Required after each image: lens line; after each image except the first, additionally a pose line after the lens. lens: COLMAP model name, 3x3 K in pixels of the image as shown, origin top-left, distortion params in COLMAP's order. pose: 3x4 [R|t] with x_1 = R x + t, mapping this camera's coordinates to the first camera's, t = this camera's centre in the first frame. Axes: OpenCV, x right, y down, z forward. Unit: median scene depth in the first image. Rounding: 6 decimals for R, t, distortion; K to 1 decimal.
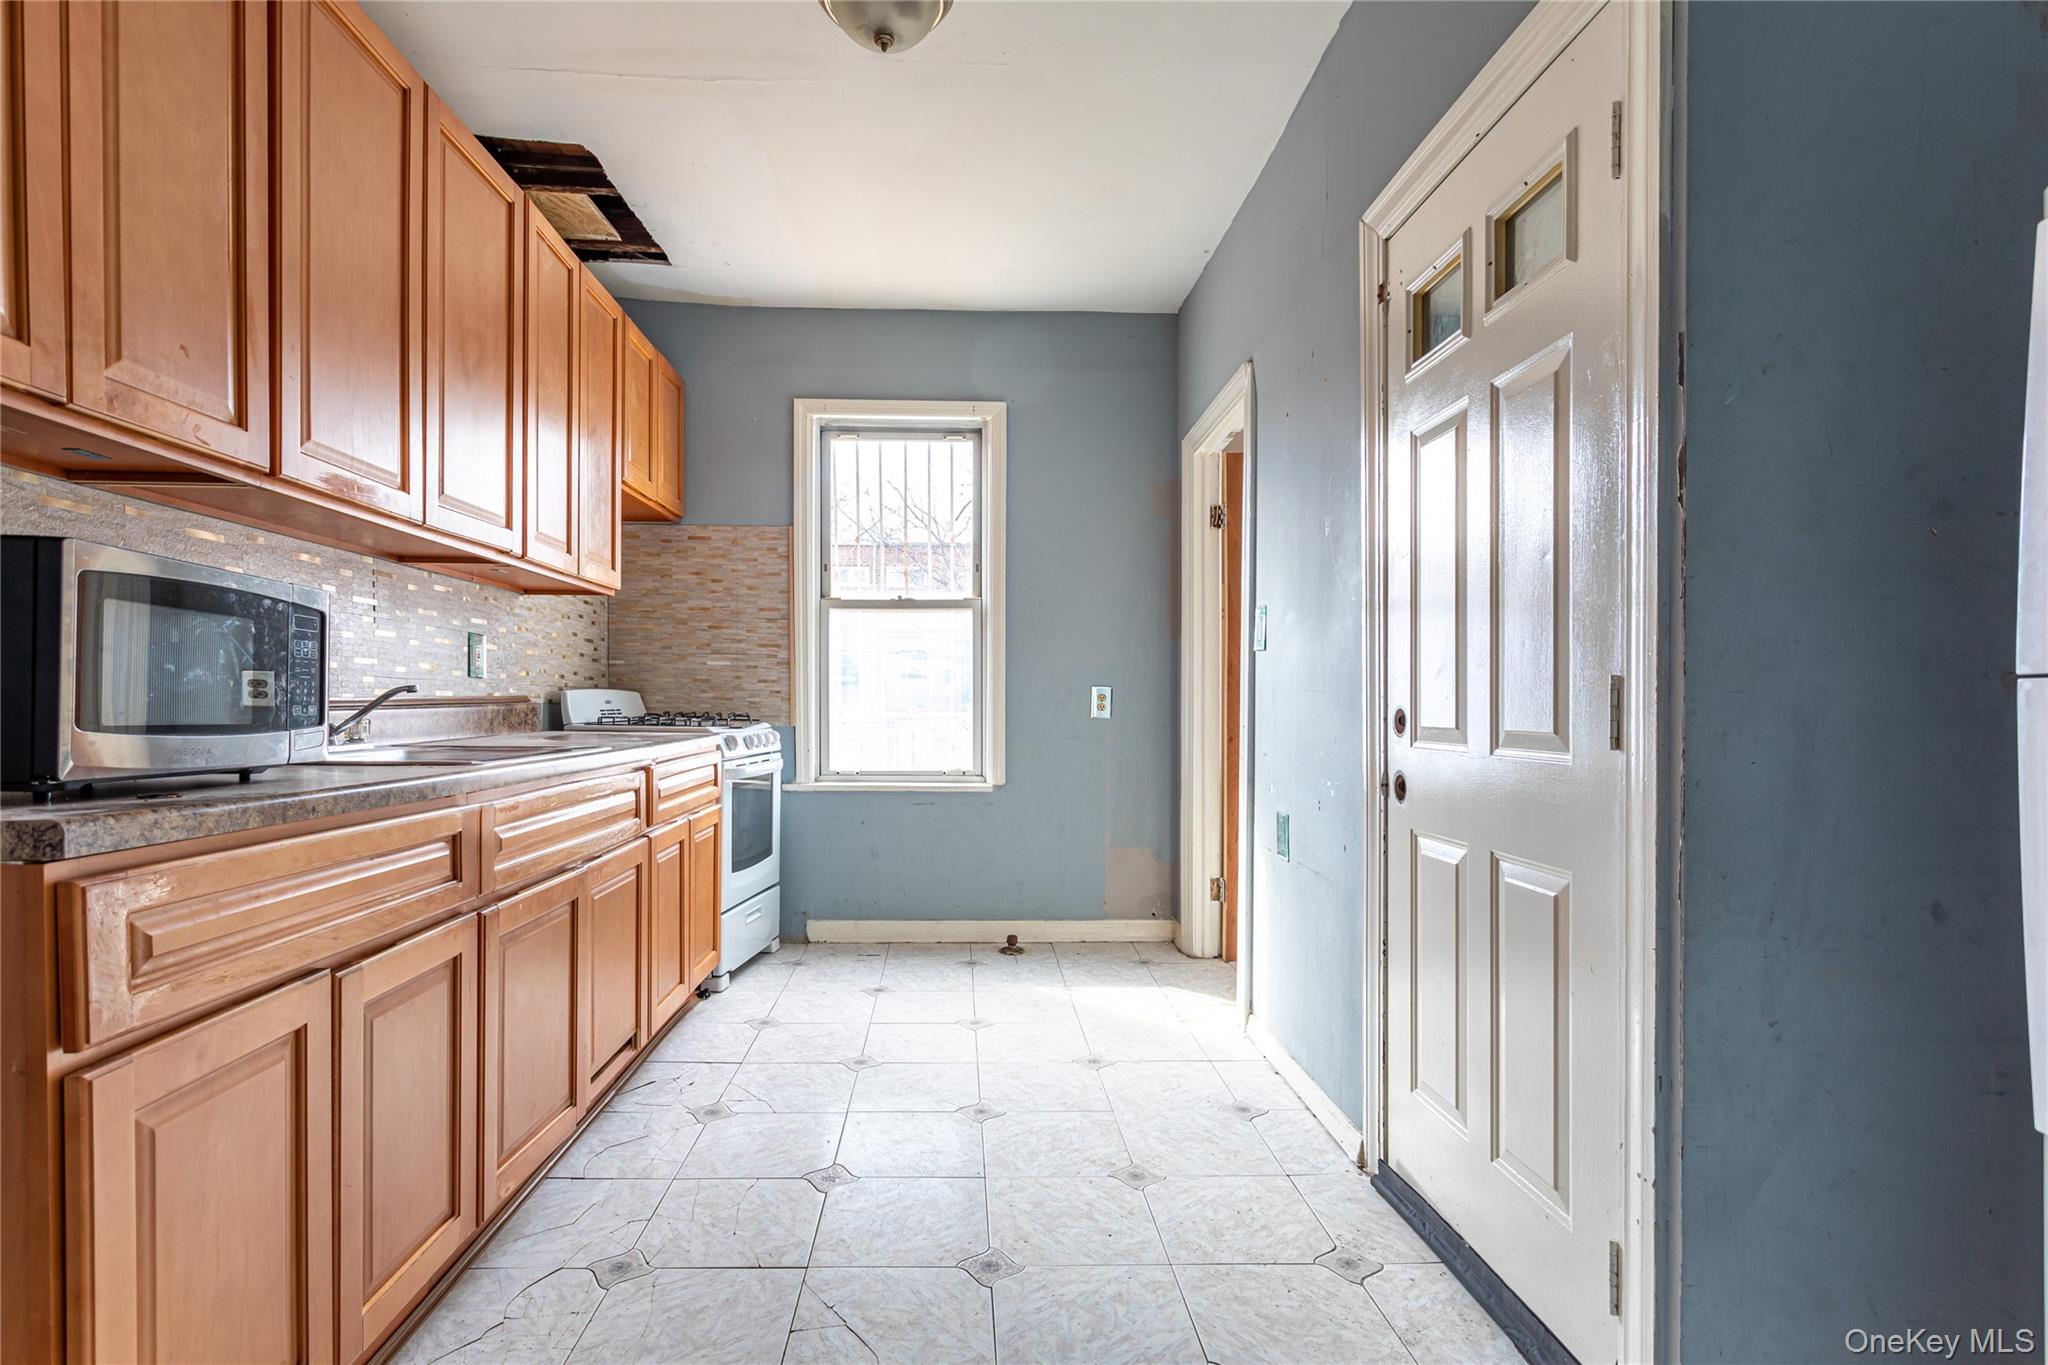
lens RADIAL K [[985.8, 0, 984.5], [0, 985.8, 725.9], [0, 0, 1]] dist [-0.001732, 0.000854]
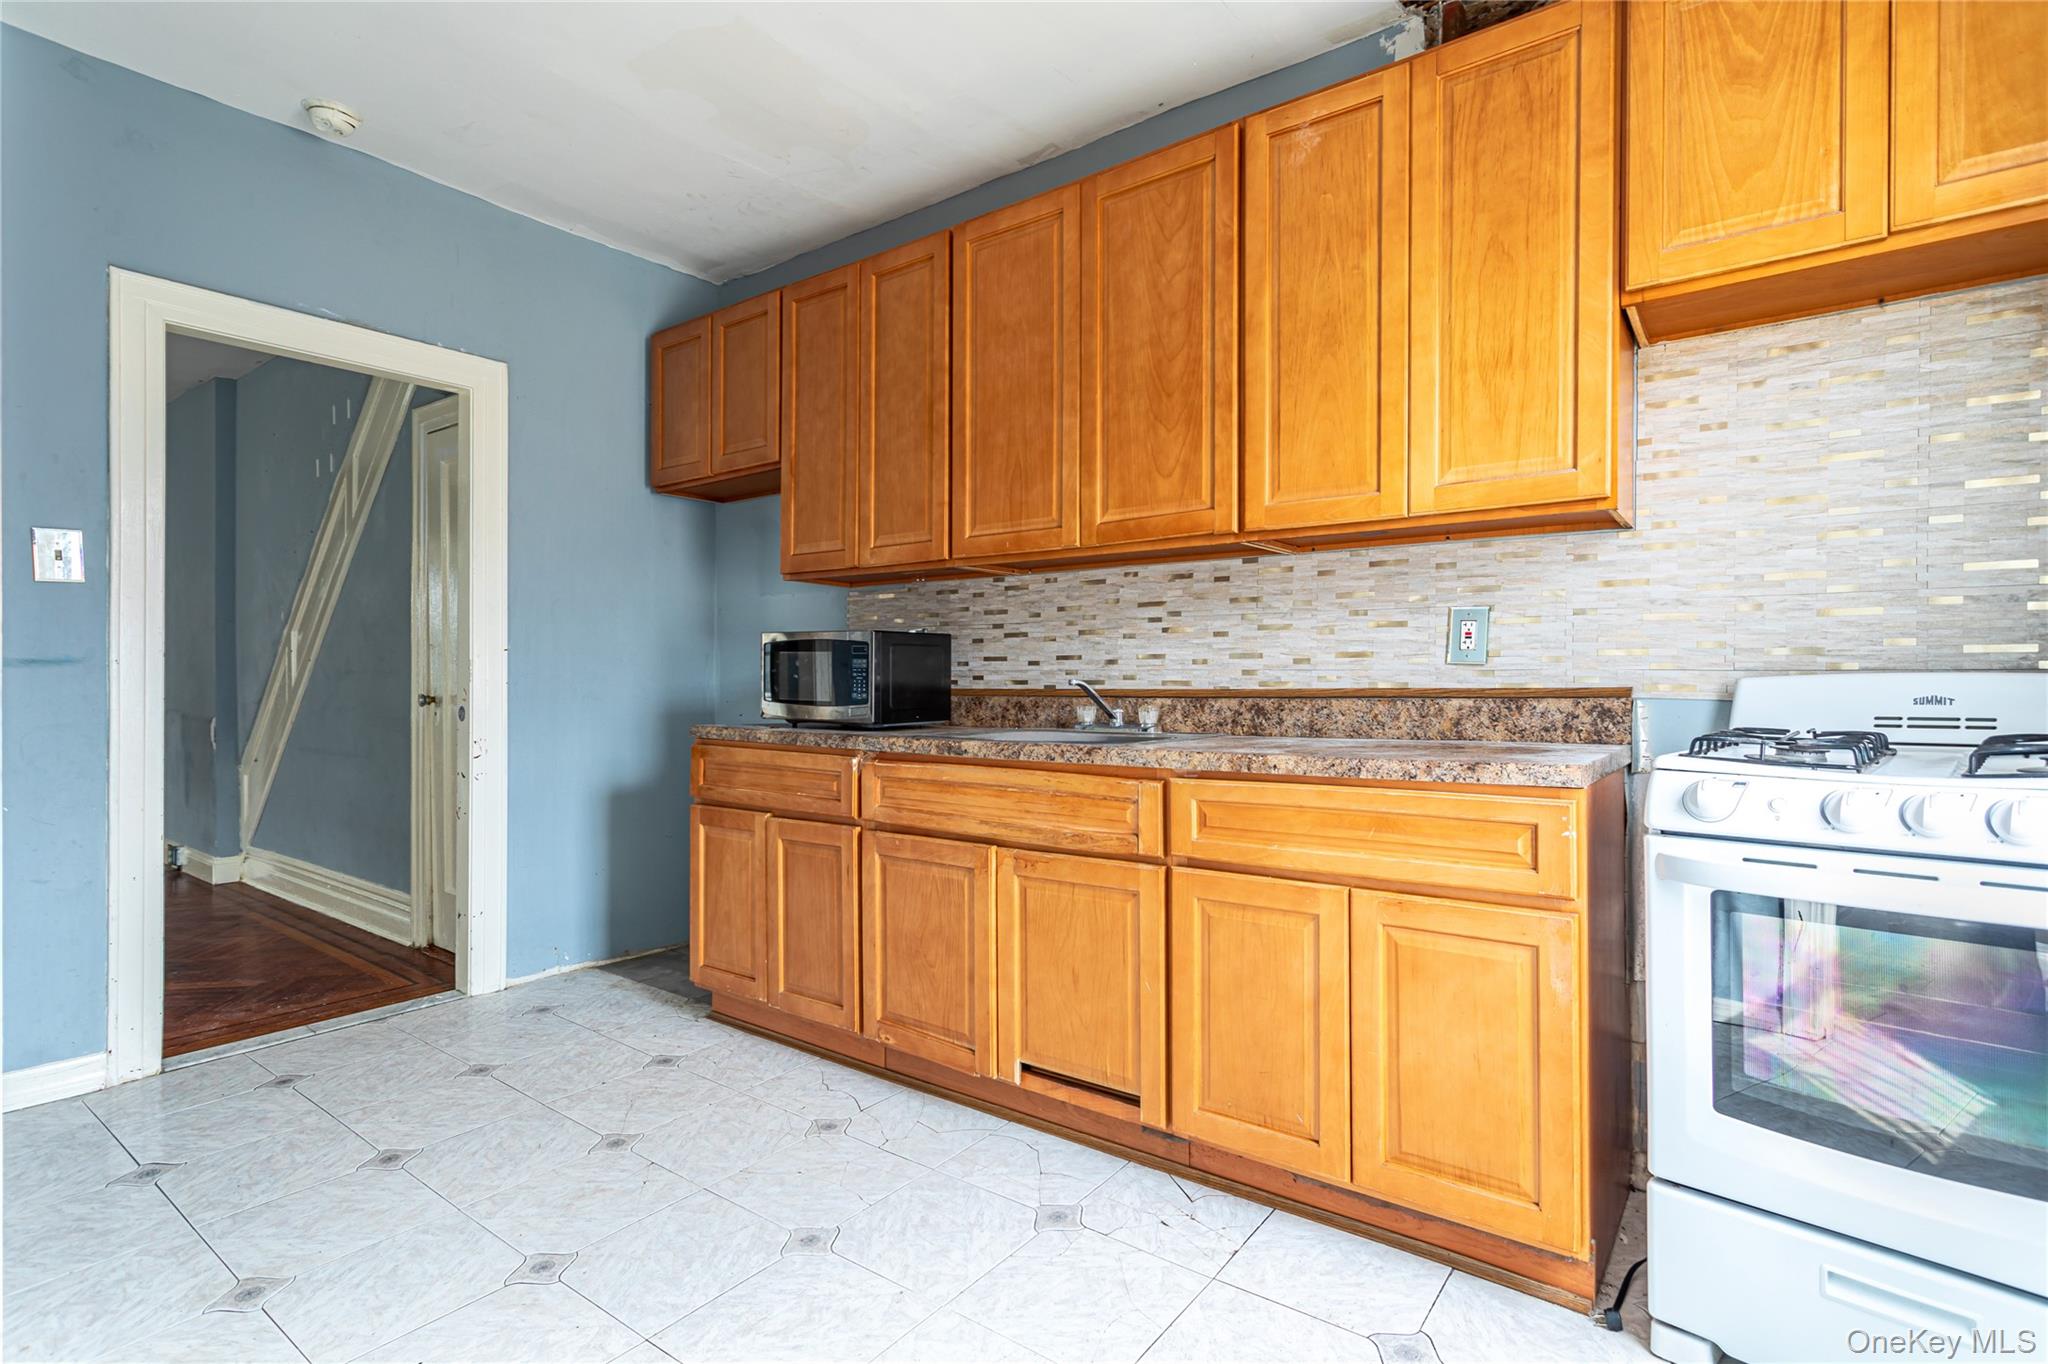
lens RADIAL K [[985.8, 0, 1024.4], [0, 985.8, 677.2], [0, 0, 1]] dist [-0.001732, 0.000854]
pose [[-0.642998, -0.007686, -0.765829, 0.414569], [-0.008874, 0.999957, -0.002584, -0.034992], [0.765817, 0.005135, -0.643039, 1.826224]]
